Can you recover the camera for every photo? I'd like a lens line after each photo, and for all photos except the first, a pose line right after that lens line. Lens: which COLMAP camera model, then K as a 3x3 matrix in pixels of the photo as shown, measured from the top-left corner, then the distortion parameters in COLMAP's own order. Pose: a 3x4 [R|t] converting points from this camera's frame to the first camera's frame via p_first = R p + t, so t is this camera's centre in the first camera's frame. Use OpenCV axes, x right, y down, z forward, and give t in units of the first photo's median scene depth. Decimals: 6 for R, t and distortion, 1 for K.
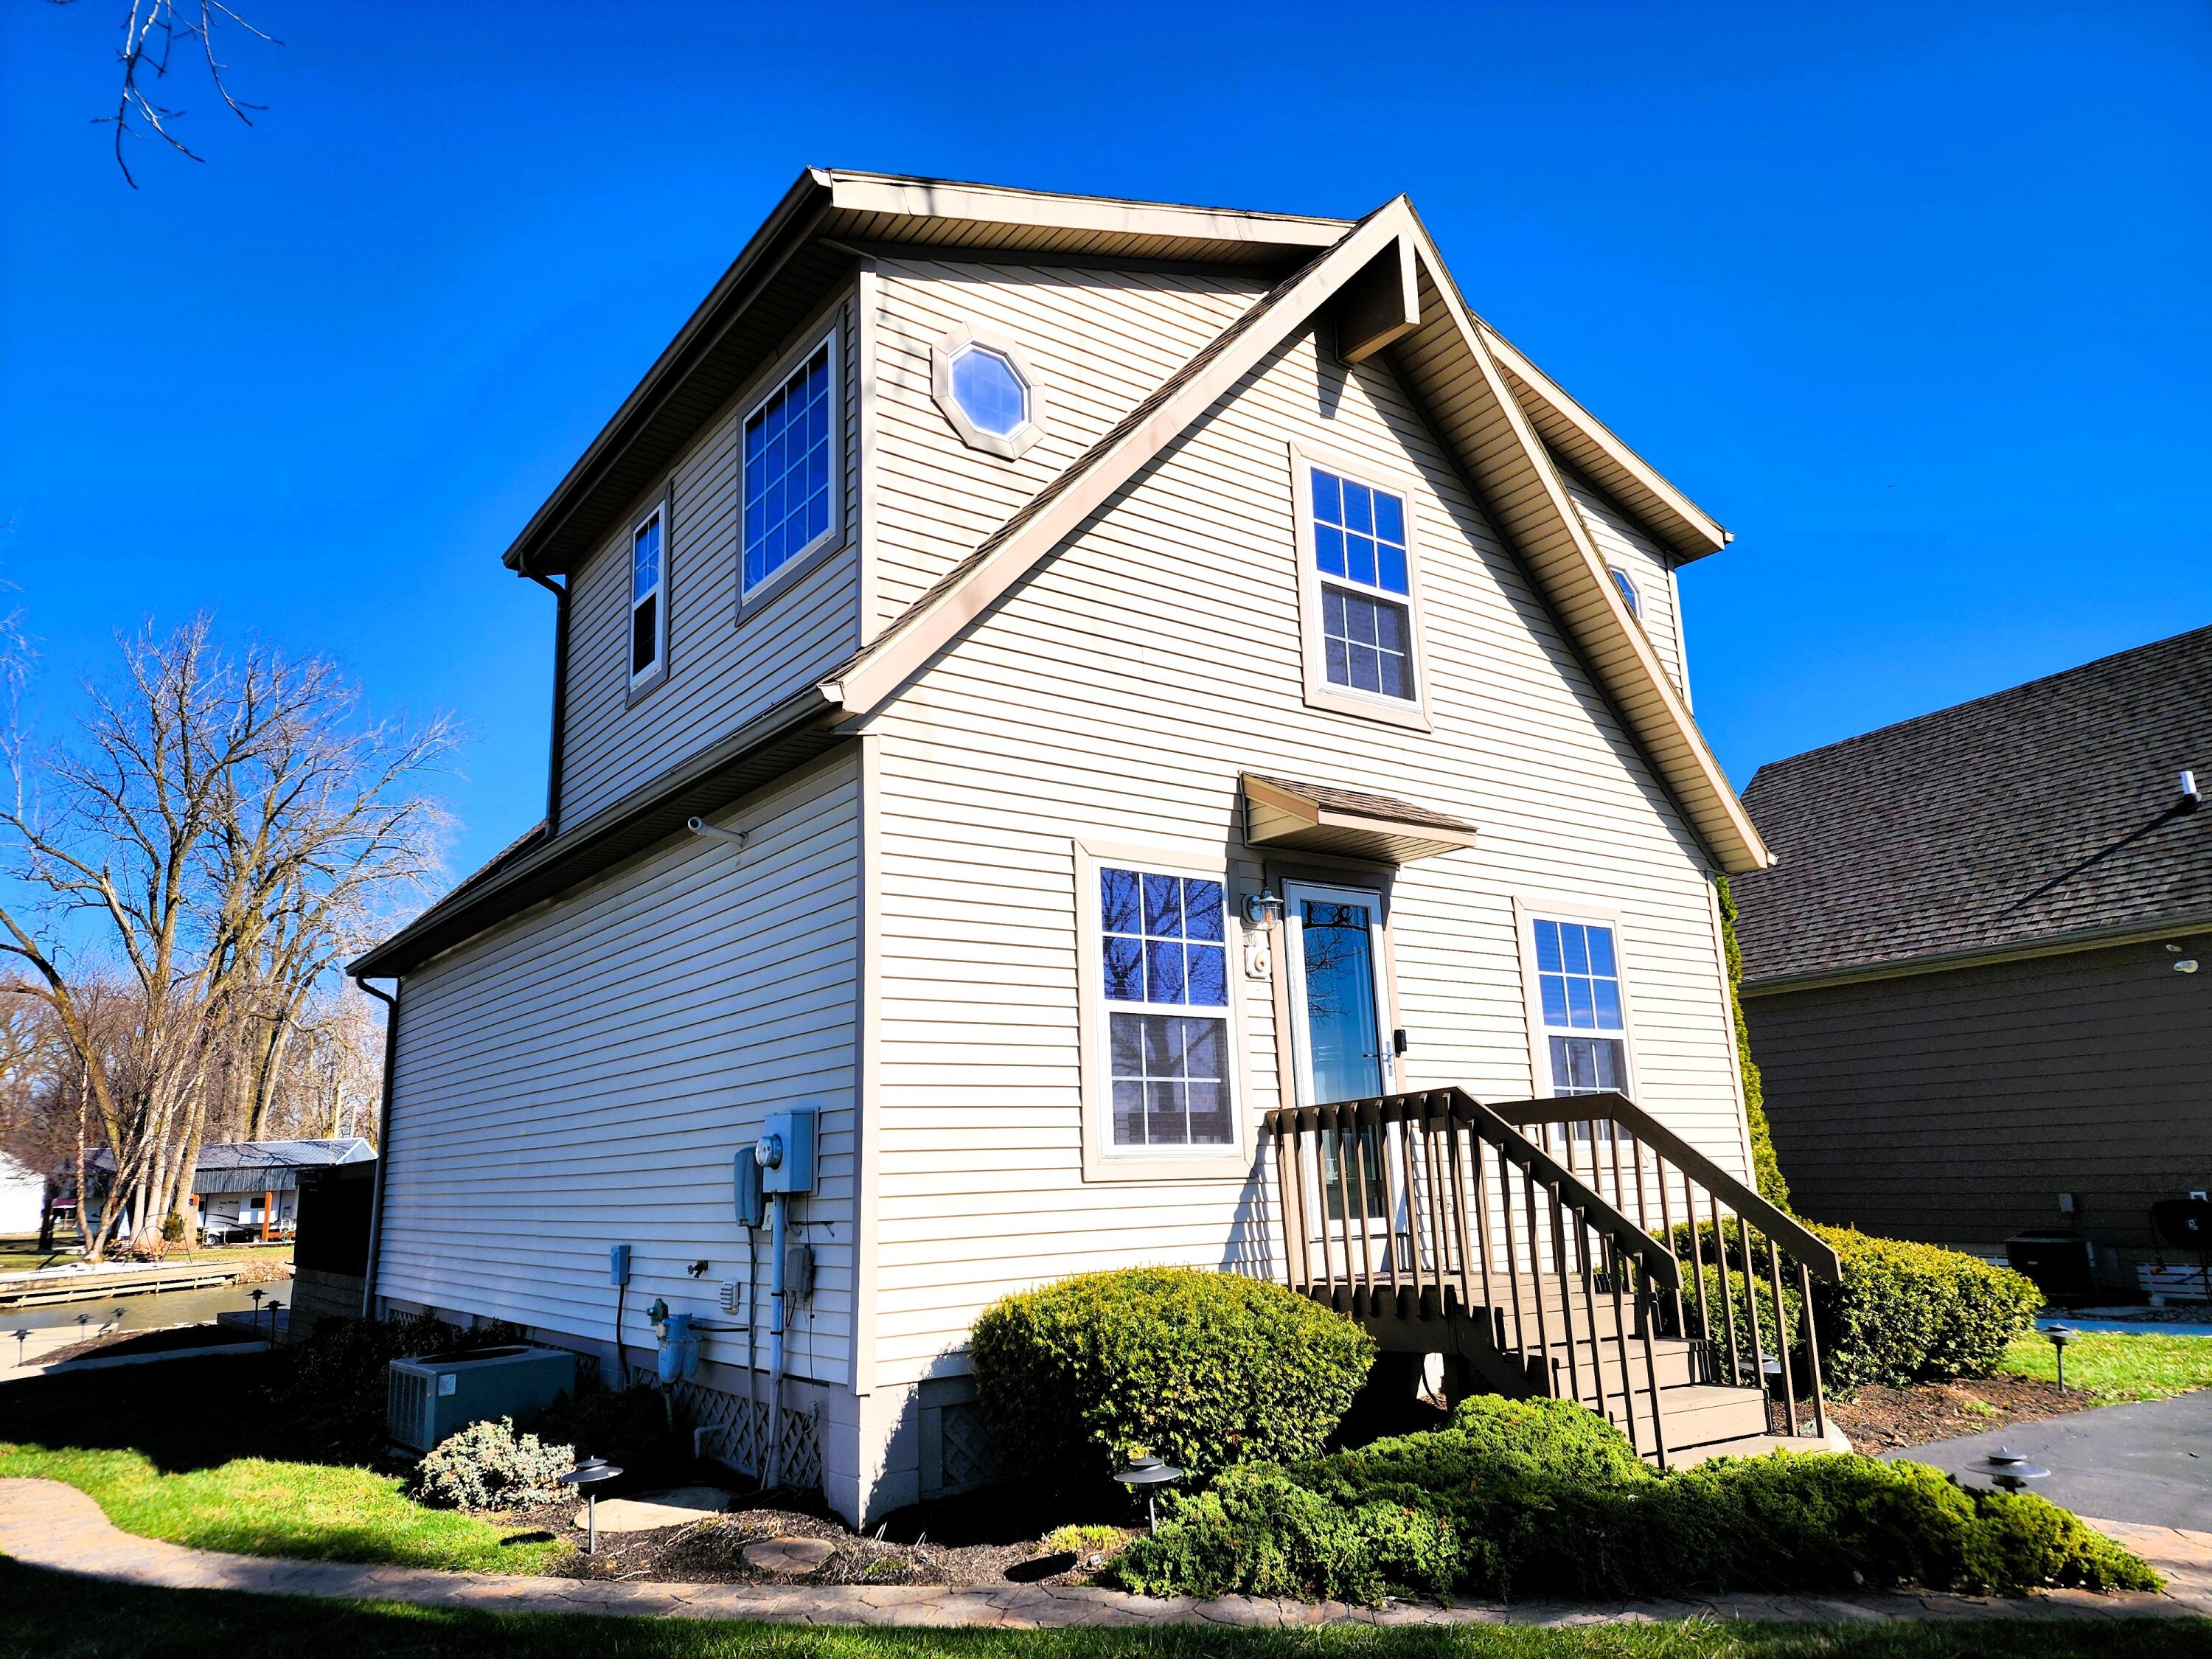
lens RADIAL K [[1465.7, 0, 1066.0], [0, 1465.7, 839.7], [0, 0, 1]] dist [0.057163, -0.030180]
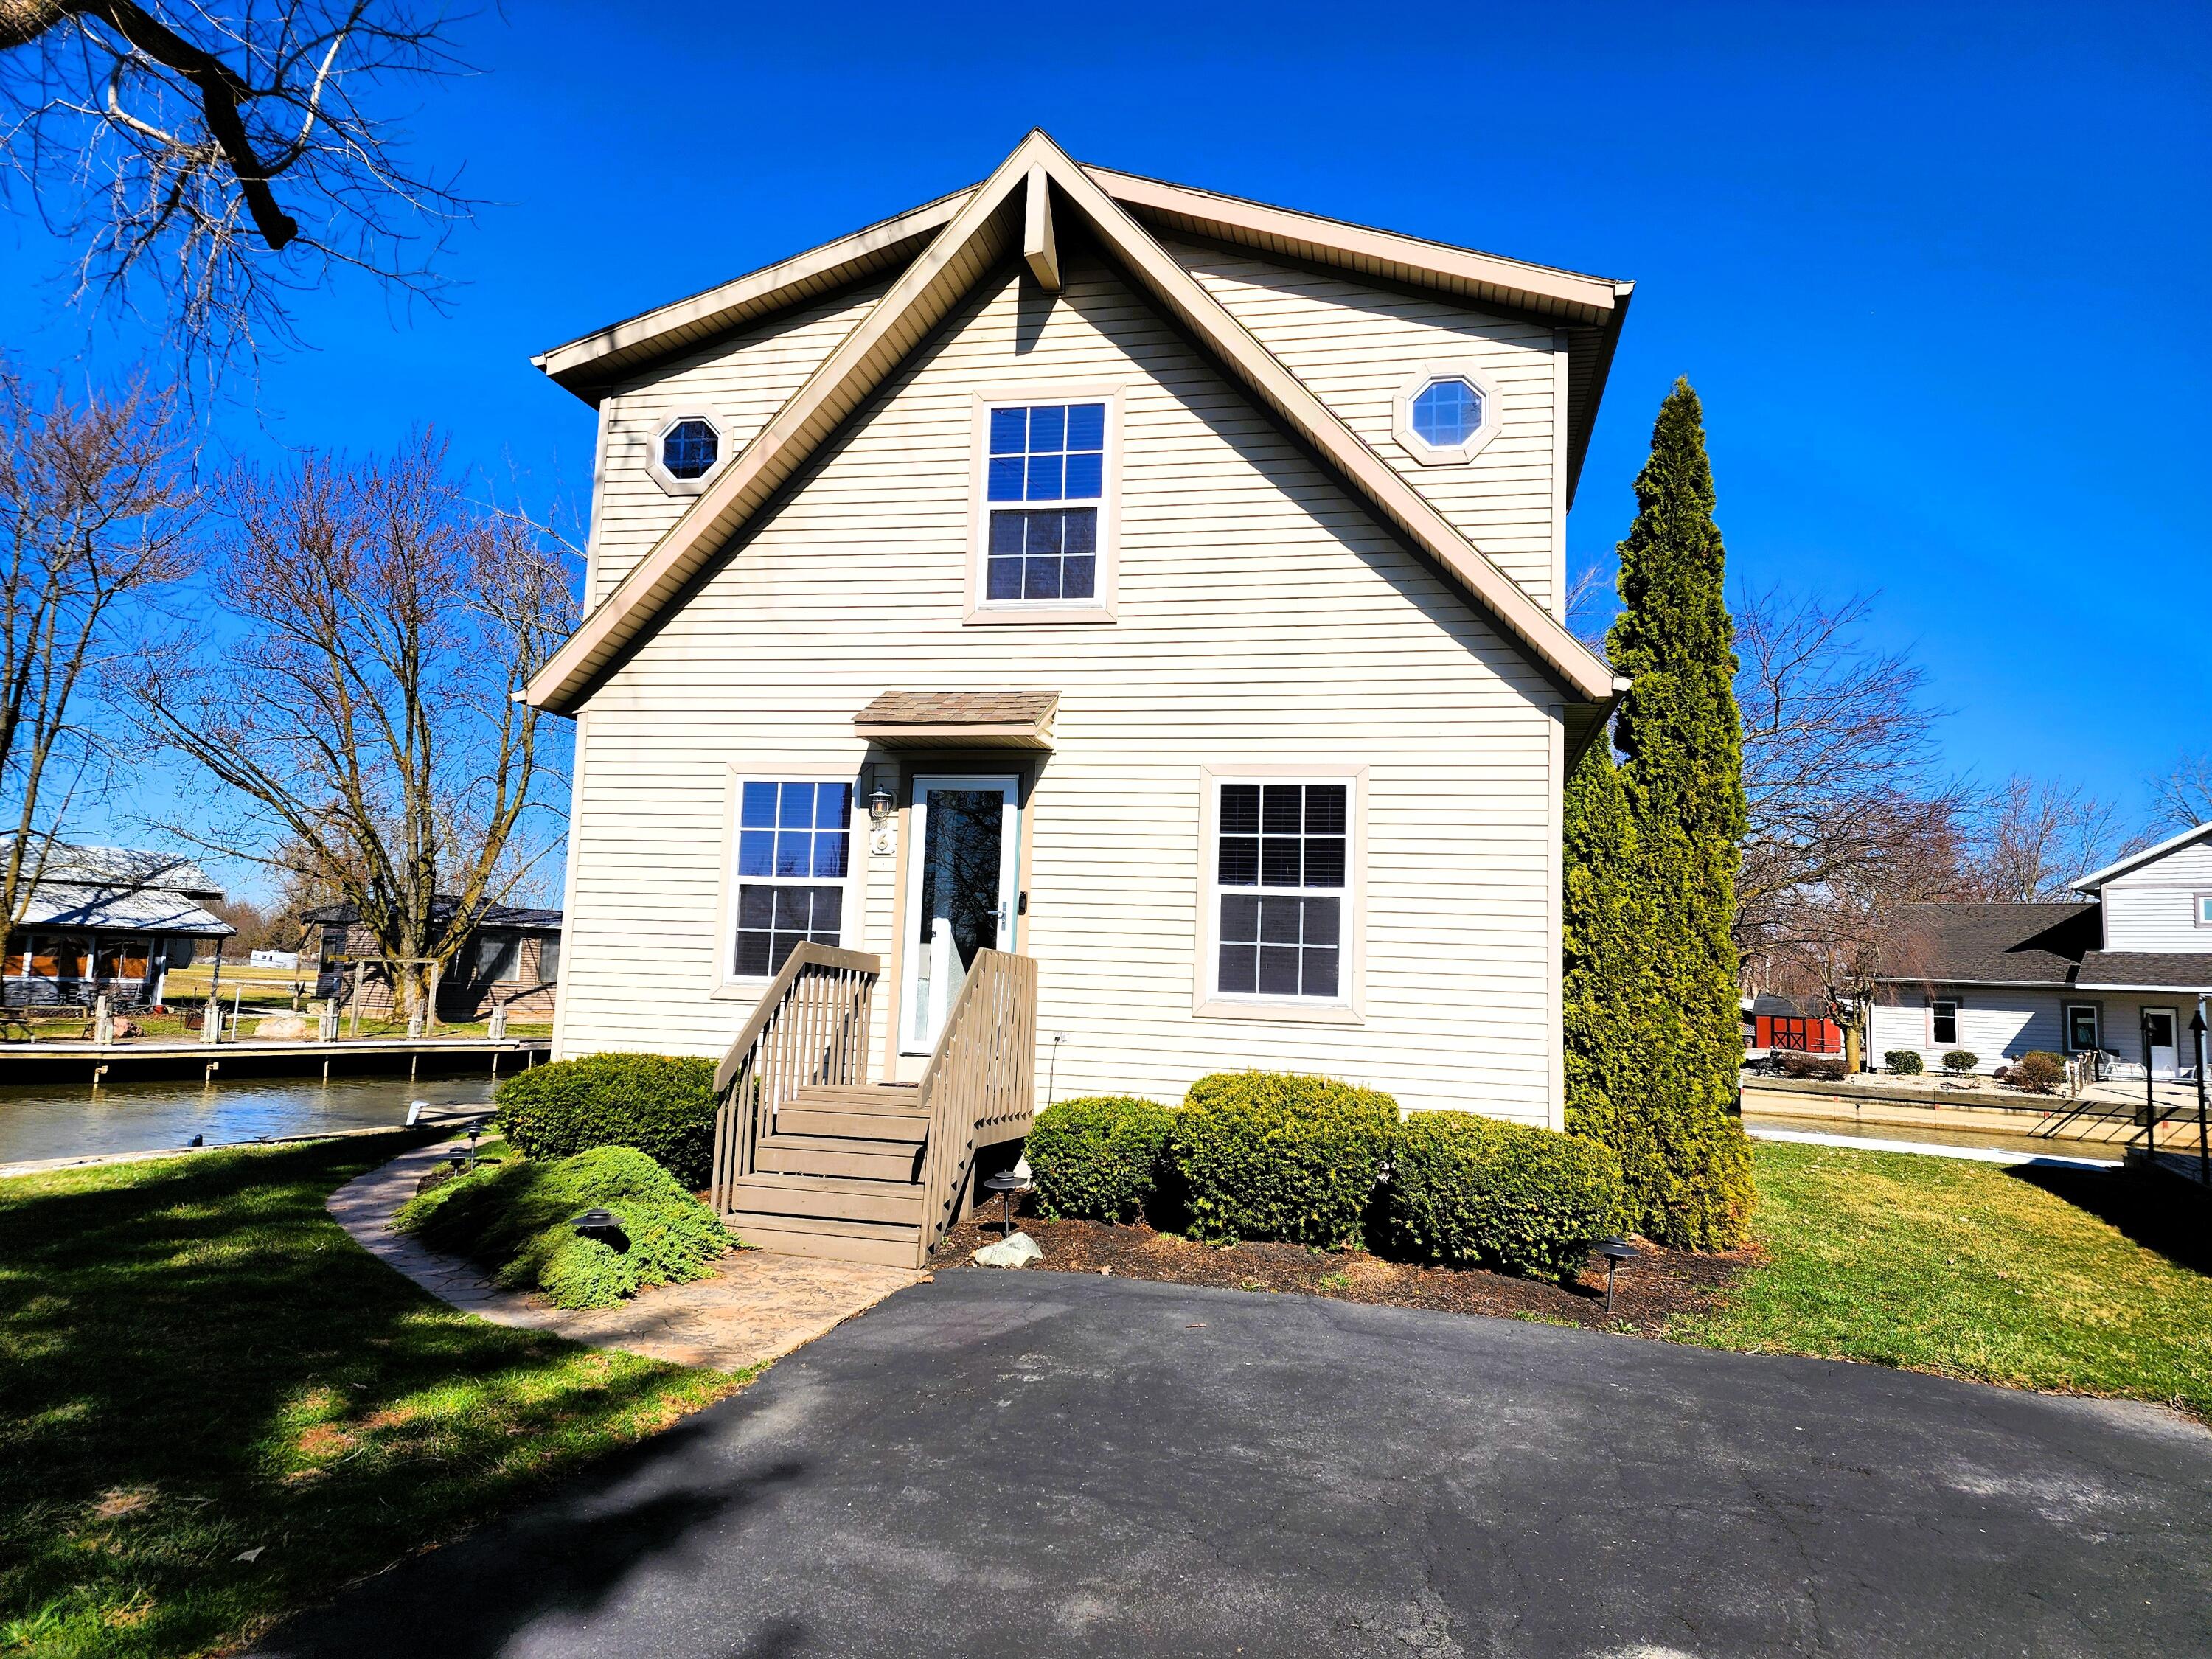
lens RADIAL K [[1465.7, 0, 1113.4], [0, 1465.7, 840.7], [0, 0, 1]] dist [0.057163, -0.030180]
pose [[0.668000, -0.020002, -0.743892, 1.031262], [0.109724, 0.991360, 0.071875, 0.009707], [0.736027, -0.129635, 0.664424, 0.246095]]
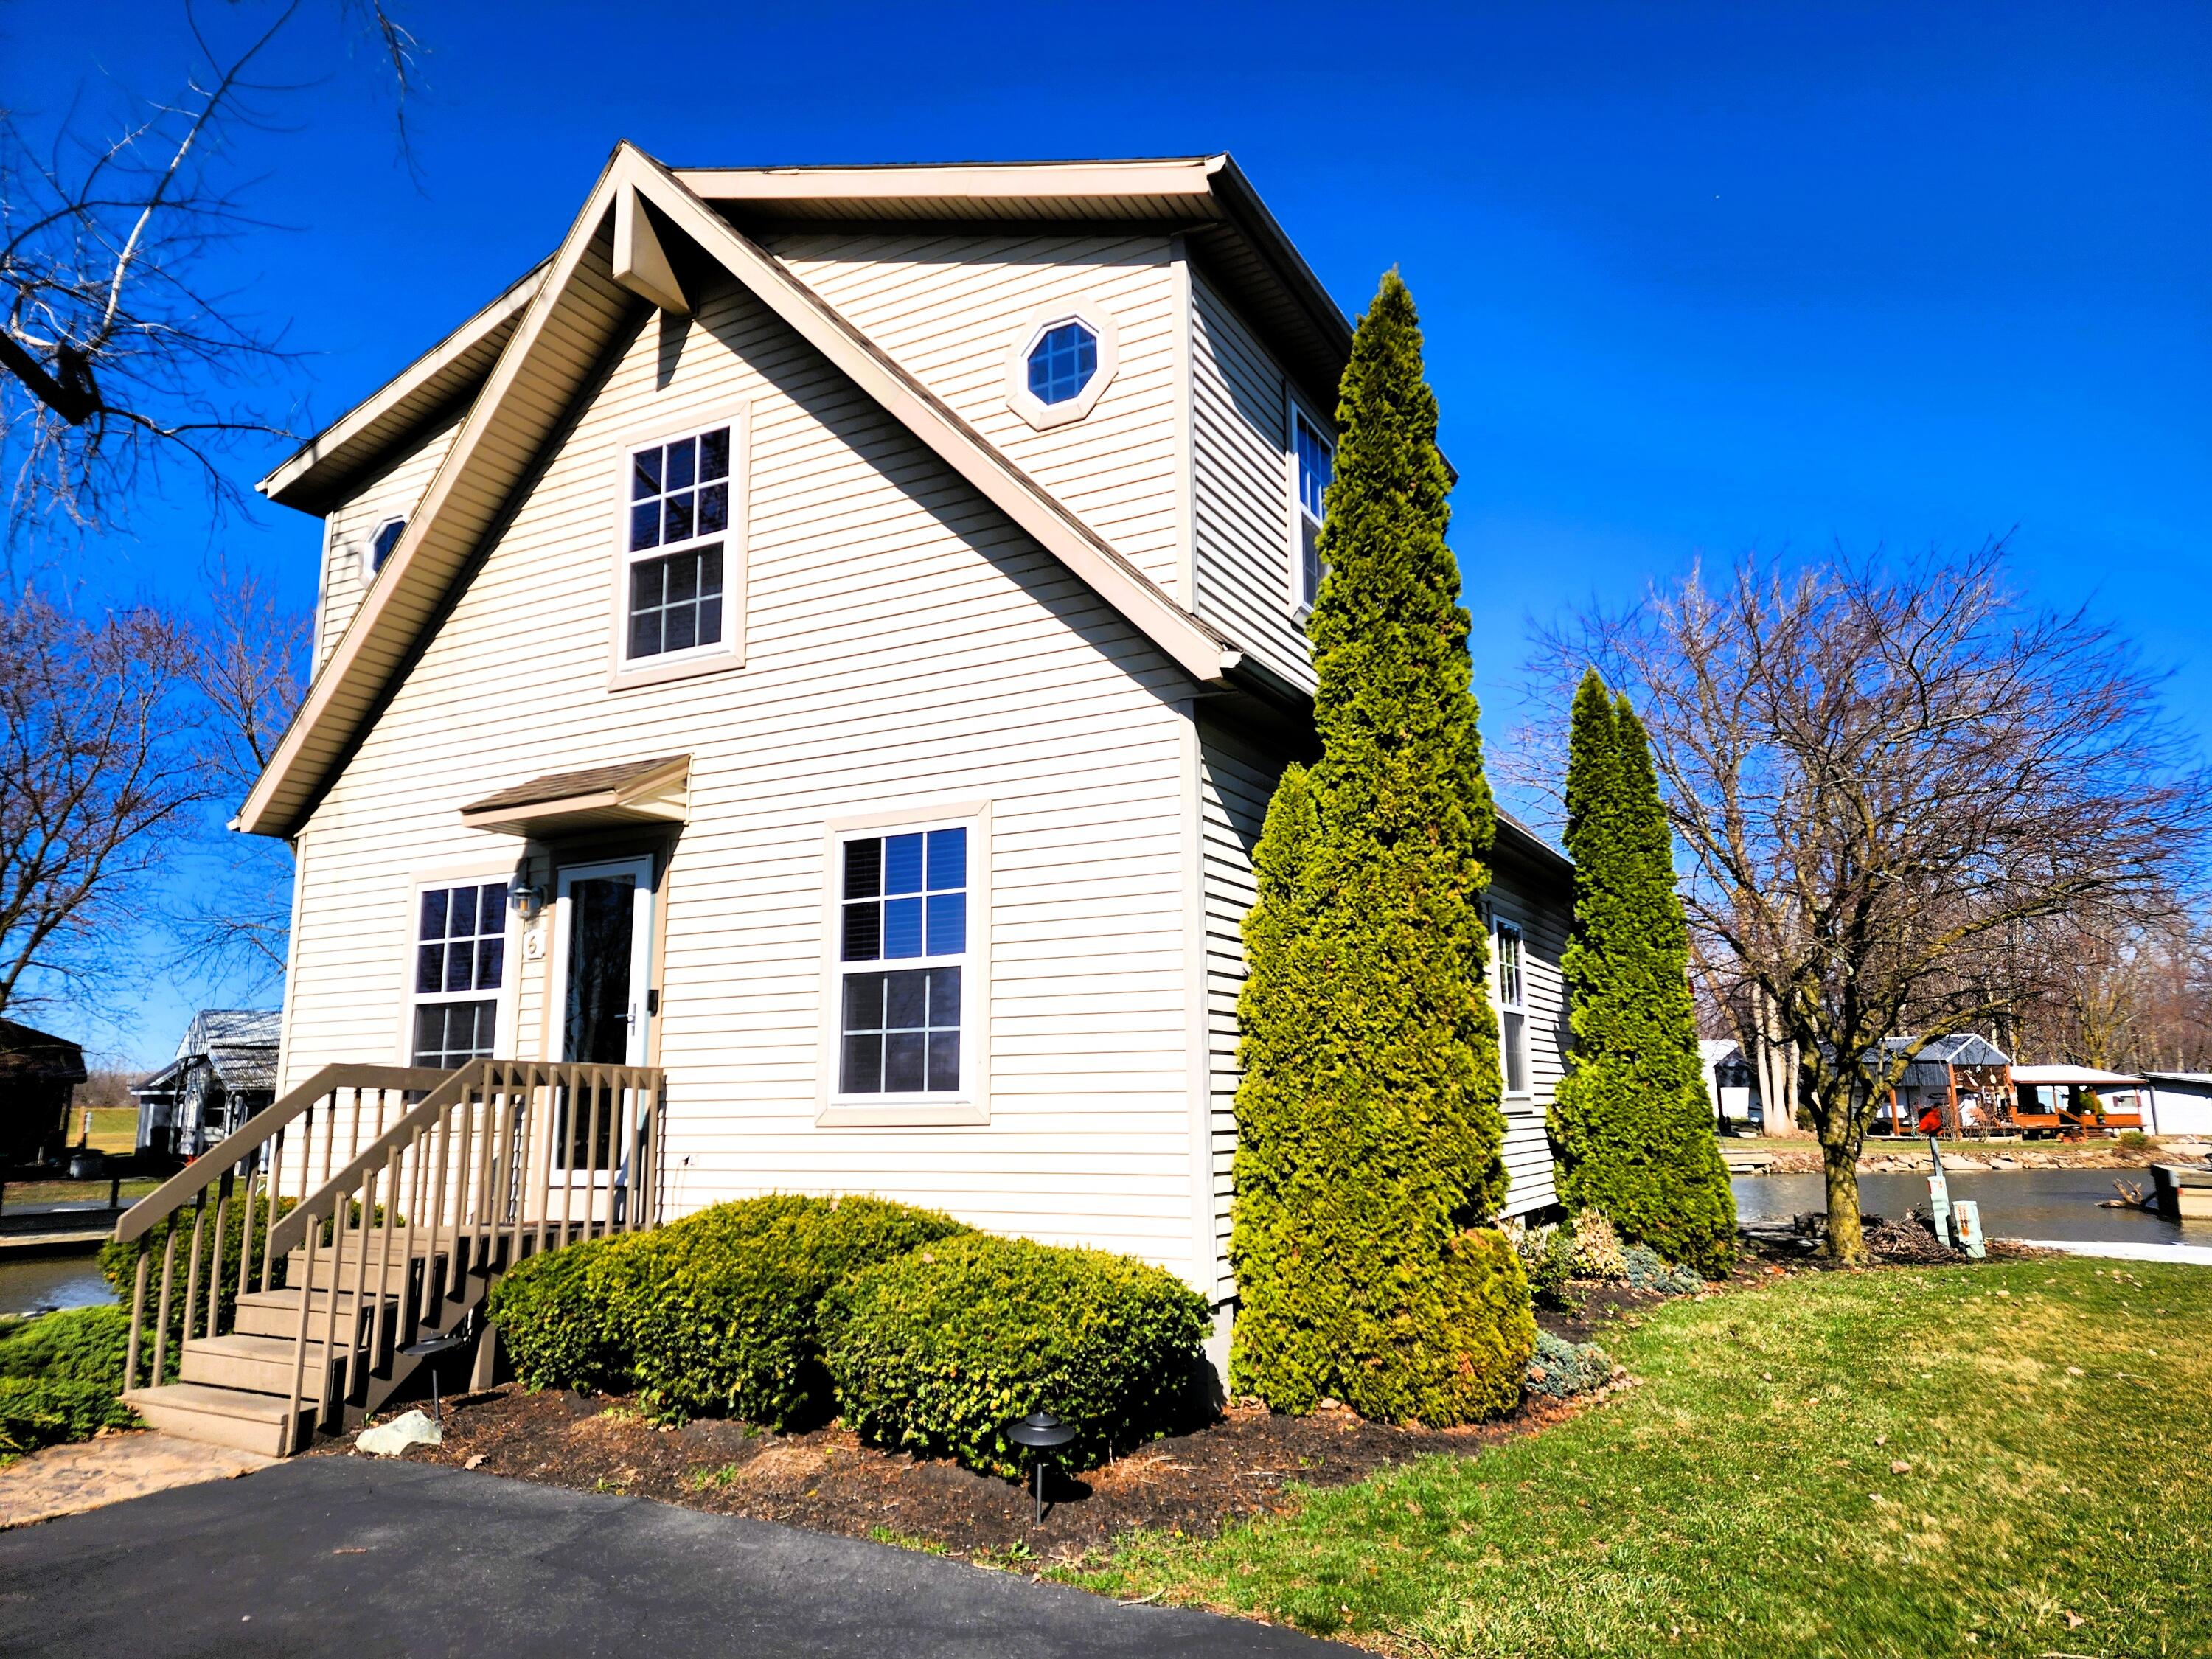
lens RADIAL K [[1465.7, 0, 1113.1], [0, 1465.7, 843.3], [0, 0, 1]] dist [0.057163, -0.030180]
pose [[0.439992, -0.133076, -0.888087, 1.147623], [0.198887, 0.978839, -0.048138, 0.127171], [0.875700, -0.155449, 0.457148, 0.740079]]
